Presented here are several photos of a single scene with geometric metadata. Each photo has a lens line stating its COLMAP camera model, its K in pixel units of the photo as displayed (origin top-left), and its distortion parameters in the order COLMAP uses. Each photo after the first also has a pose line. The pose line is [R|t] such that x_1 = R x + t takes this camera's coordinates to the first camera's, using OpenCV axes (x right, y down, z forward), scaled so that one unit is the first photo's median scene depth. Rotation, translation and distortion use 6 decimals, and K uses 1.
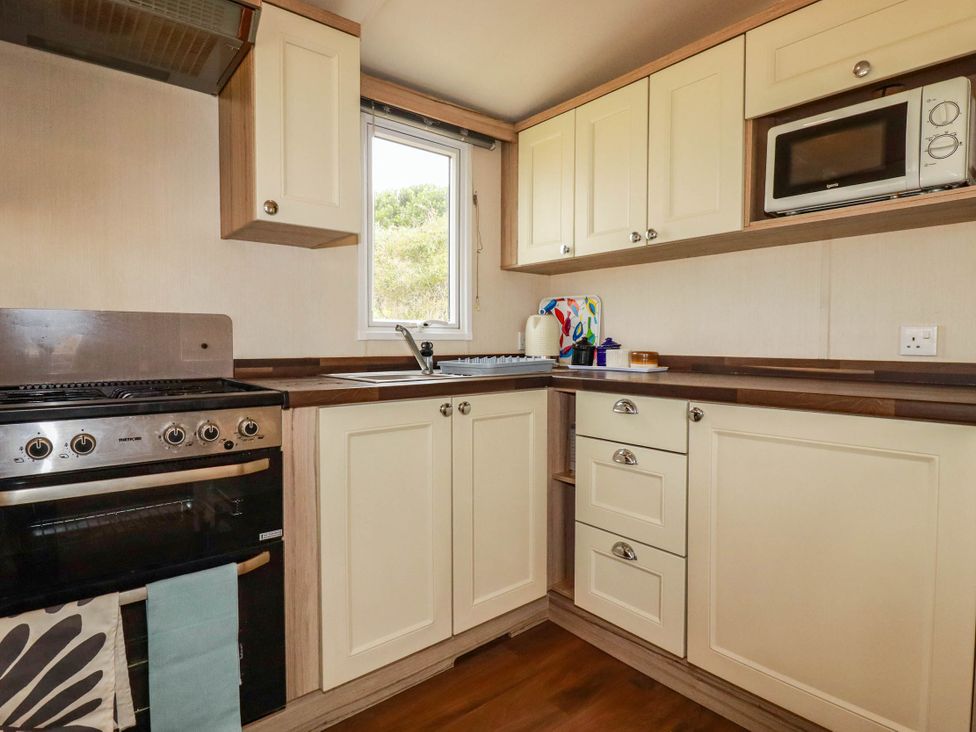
lens RADIAL K [[533.0, 0, 492.4], [0, 533.0, 355.3], [0, 0, 1]] dist [0.001897, -0.016878]
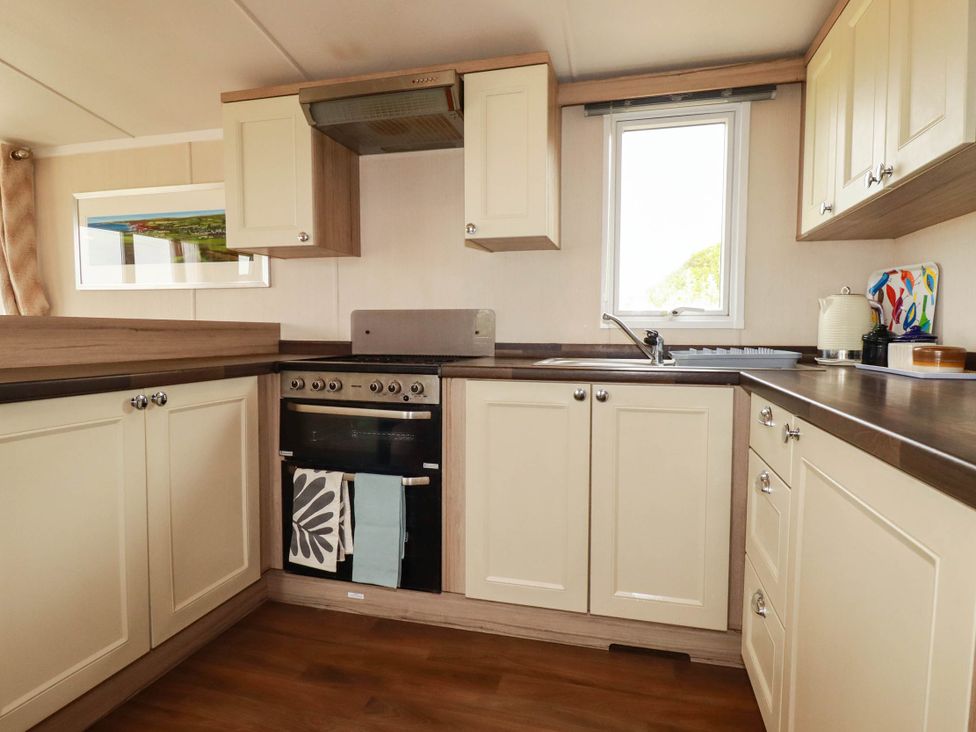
lens RADIAL K [[533.0, 0, 492.4], [0, 533.0, 355.3], [0, 0, 1]] dist [0.001897, -0.016878]
pose [[0.581368, 0.041150, -0.812599, 0.532611], [-0.025195, 0.999152, 0.032571, -0.003979], [0.813250, 0.001537, 0.581912, 0.202355]]
